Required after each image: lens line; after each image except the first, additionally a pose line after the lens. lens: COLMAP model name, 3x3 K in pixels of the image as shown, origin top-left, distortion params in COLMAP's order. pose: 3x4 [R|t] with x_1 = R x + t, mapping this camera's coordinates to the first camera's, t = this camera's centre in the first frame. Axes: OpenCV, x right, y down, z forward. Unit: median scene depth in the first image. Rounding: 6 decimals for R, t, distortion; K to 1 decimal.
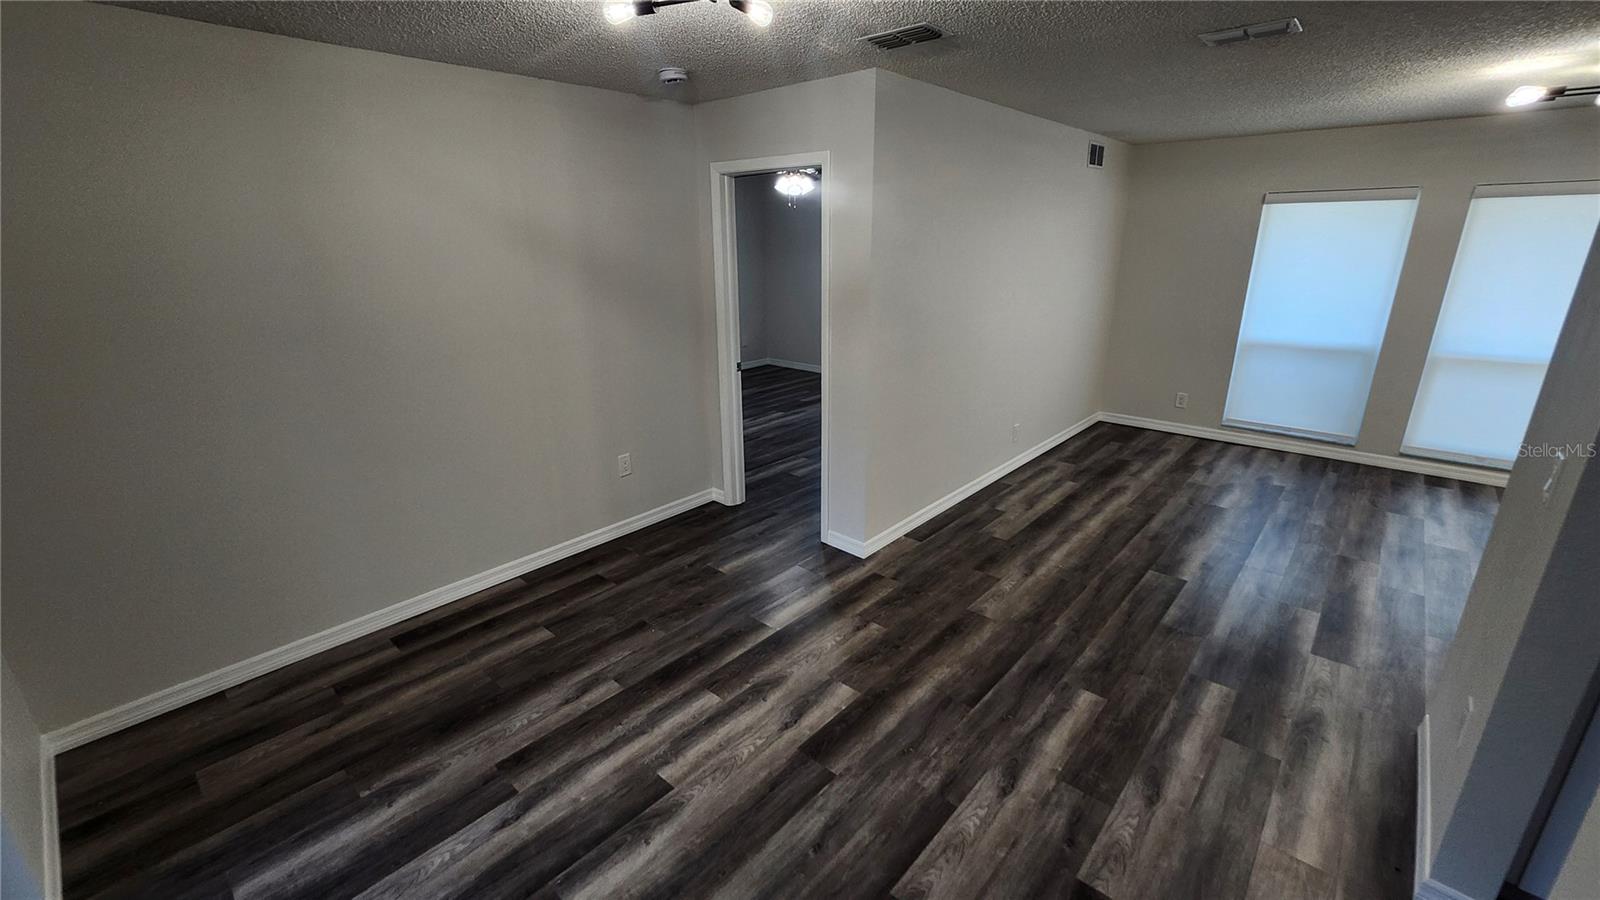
lens RADIAL K [[645.6, 0, 806.9], [0, 645.6, 447.8], [0, 0, 1]] dist [0.002273, 0.000082]
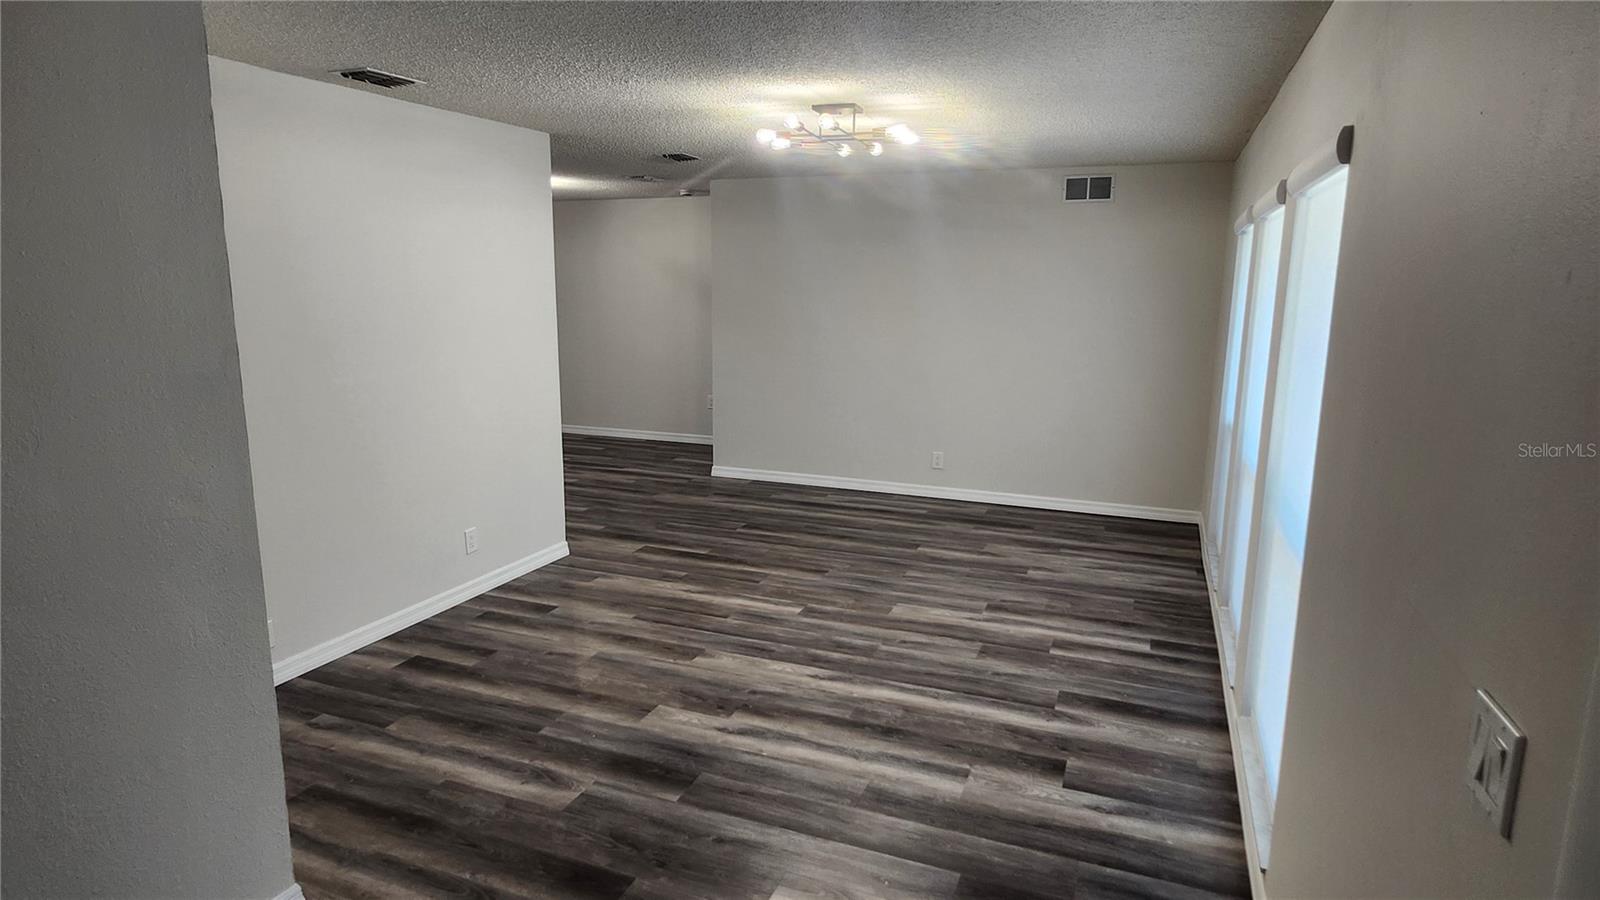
lens RADIAL K [[890.8, 0, 794.9], [0, 890.8, 440.9], [0, 0, 1]] dist [0.000214, 0.002597]
pose [[0.331465, 0.171864, -0.927682, 1.488478], [-0.302981, 0.950578, 0.067849, -0.074962], [0.893495, 0.258580, 0.367155, 0.287393]]
